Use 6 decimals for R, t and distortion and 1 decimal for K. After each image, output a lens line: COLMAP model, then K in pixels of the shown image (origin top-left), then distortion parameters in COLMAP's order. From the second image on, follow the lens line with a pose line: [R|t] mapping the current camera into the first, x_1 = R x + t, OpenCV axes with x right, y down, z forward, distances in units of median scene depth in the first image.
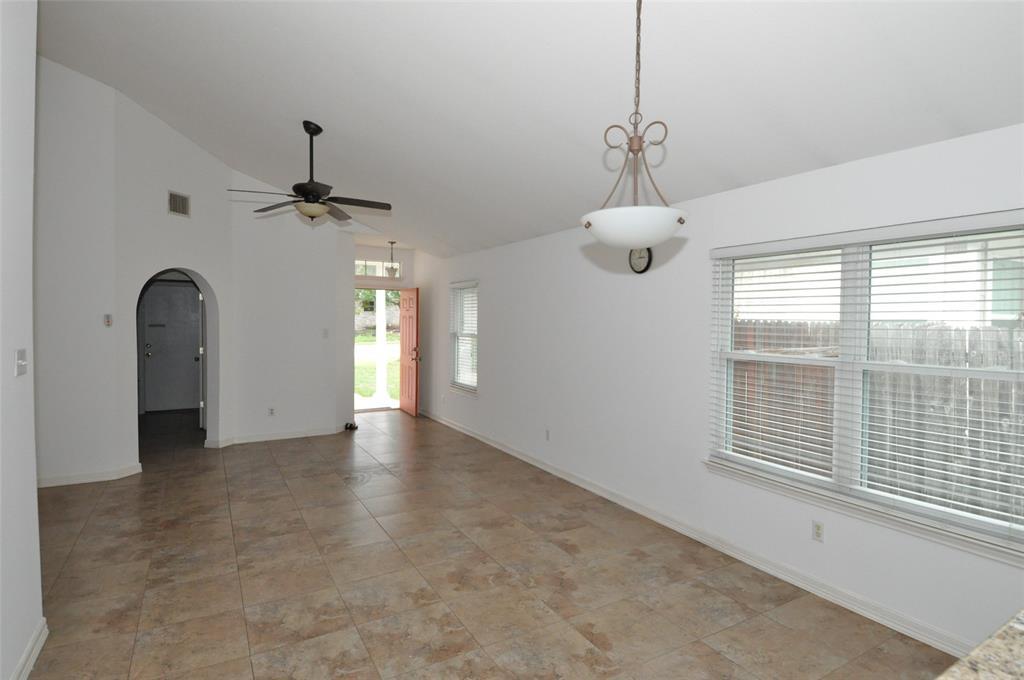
lens RADIAL K [[526.5, 0, 526.3], [0, 526.5, 334.3], [0, 0, 1]] dist [0.052081, -0.051836]
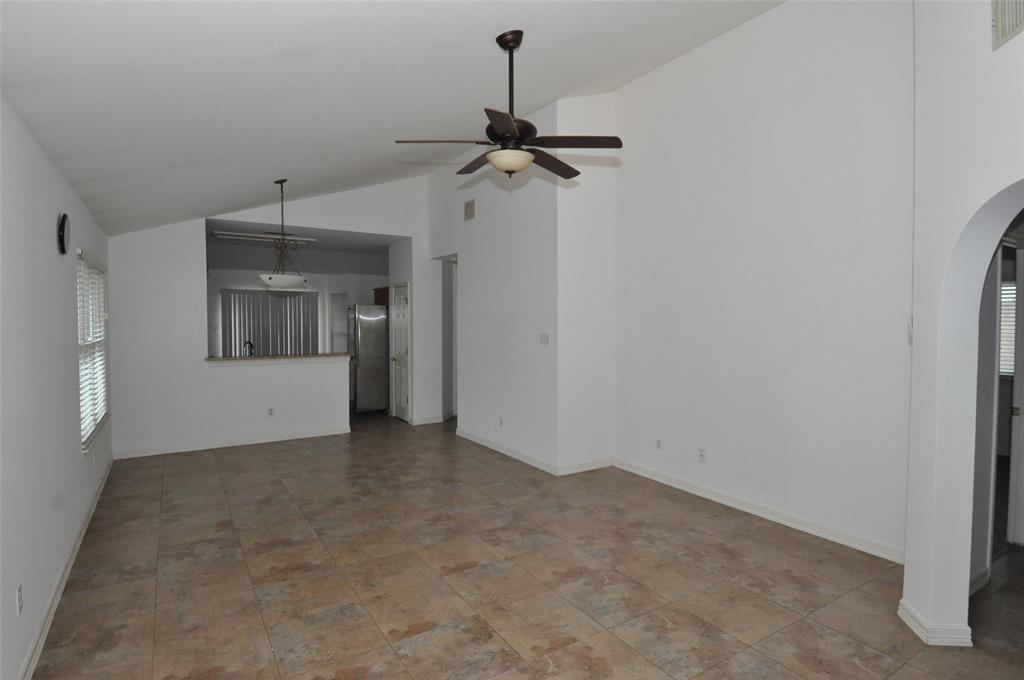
lens RADIAL K [[526.5, 0, 526.3], [0, 526.5, 334.3], [0, 0, 1]] dist [0.052081, -0.051836]
pose [[-0.999087, -0.011637, -0.041099, -0.492546], [-0.013949, 0.998310, 0.056420, -0.061906], [0.040373, 0.056942, -0.997561, 2.097461]]
